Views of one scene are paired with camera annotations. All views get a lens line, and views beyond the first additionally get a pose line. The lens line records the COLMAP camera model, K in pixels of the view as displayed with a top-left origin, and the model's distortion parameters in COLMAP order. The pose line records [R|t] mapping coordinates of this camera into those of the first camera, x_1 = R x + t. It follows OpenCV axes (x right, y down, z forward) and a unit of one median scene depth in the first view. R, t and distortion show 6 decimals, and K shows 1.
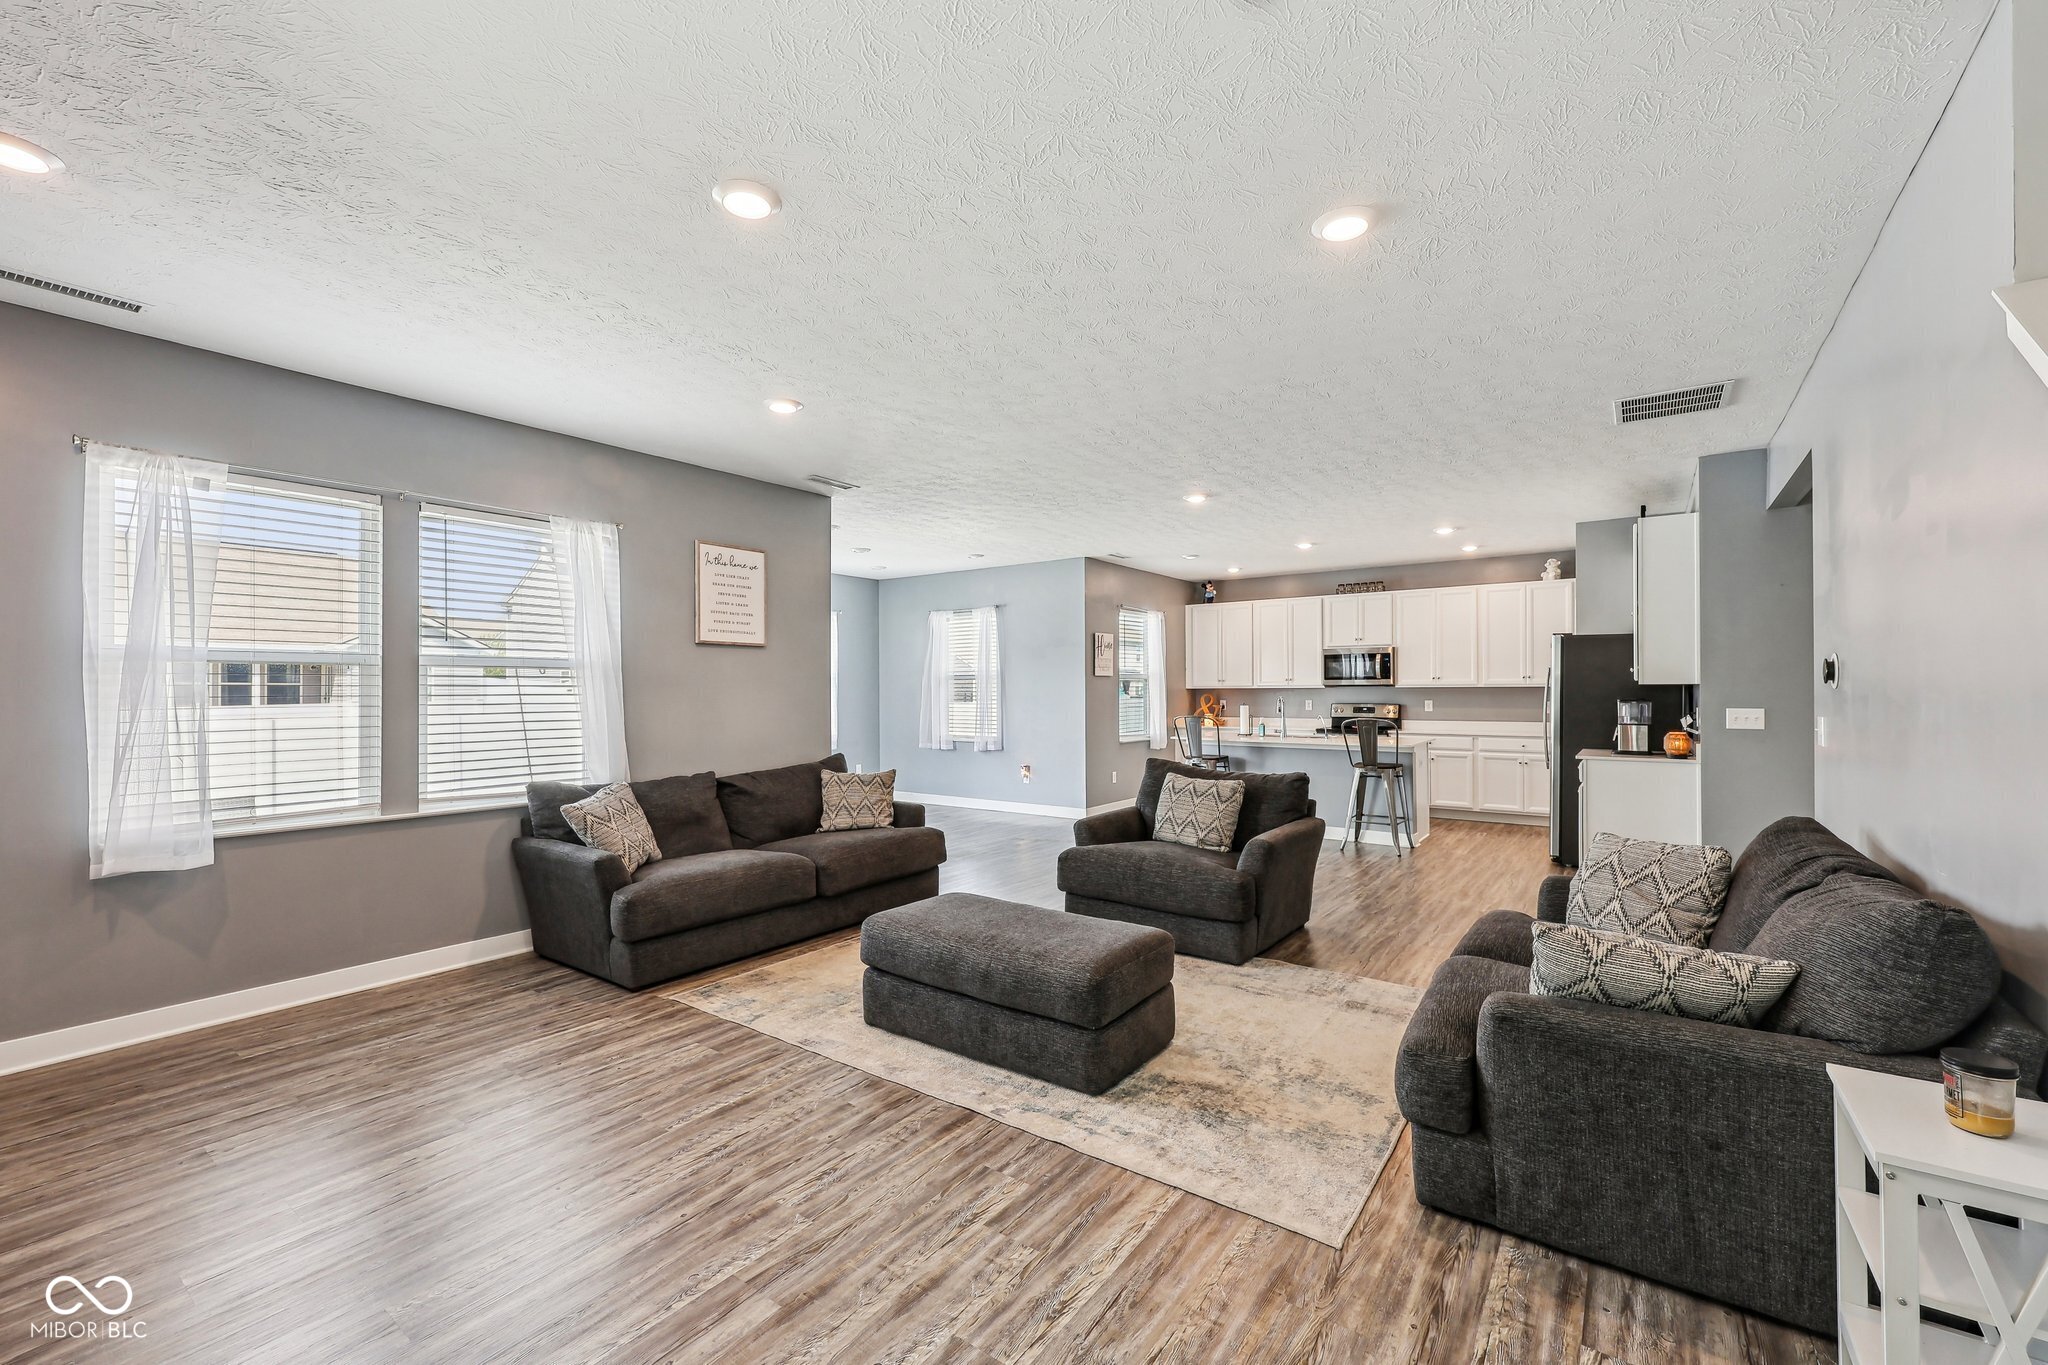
lens RADIAL K [[867.7, 0, 1003.9], [0, 867.7, 686.2], [0, 0, 1]] dist [0.001910, -0.000369]
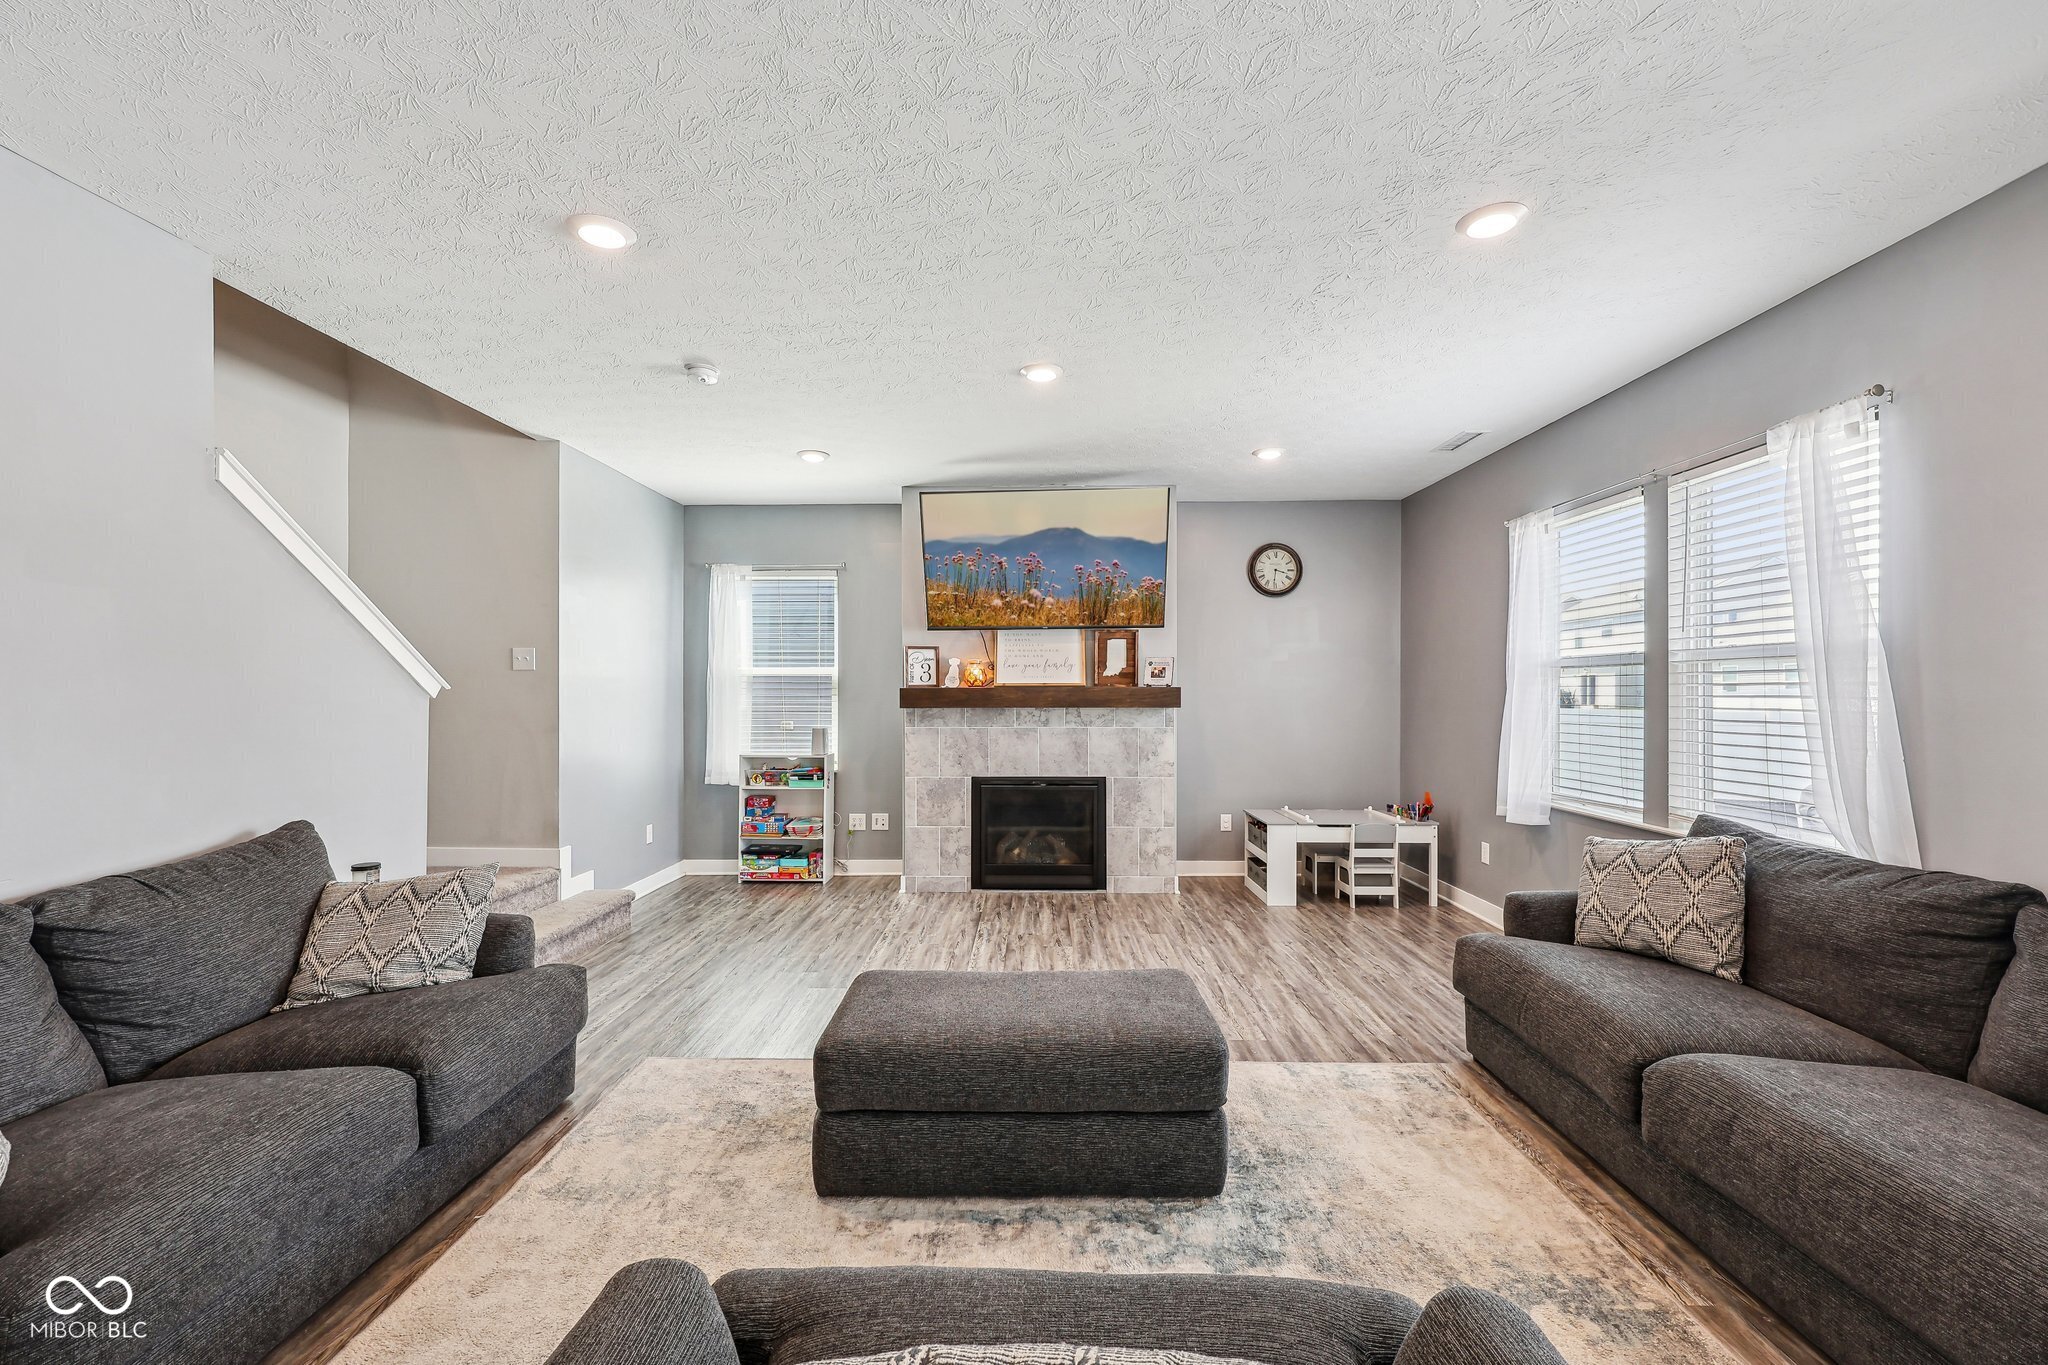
lens RADIAL K [[867.7, 0, 1018.6], [0, 867.7, 689.5], [0, 0, 1]] dist [0.001910, -0.000369]
pose [[-0.816597, 0.000598, -0.577207, 0.421933], [0.002960, 0.999991, -0.003151, 0.005496], [0.577200, -0.004282, -0.816592, 1.511874]]
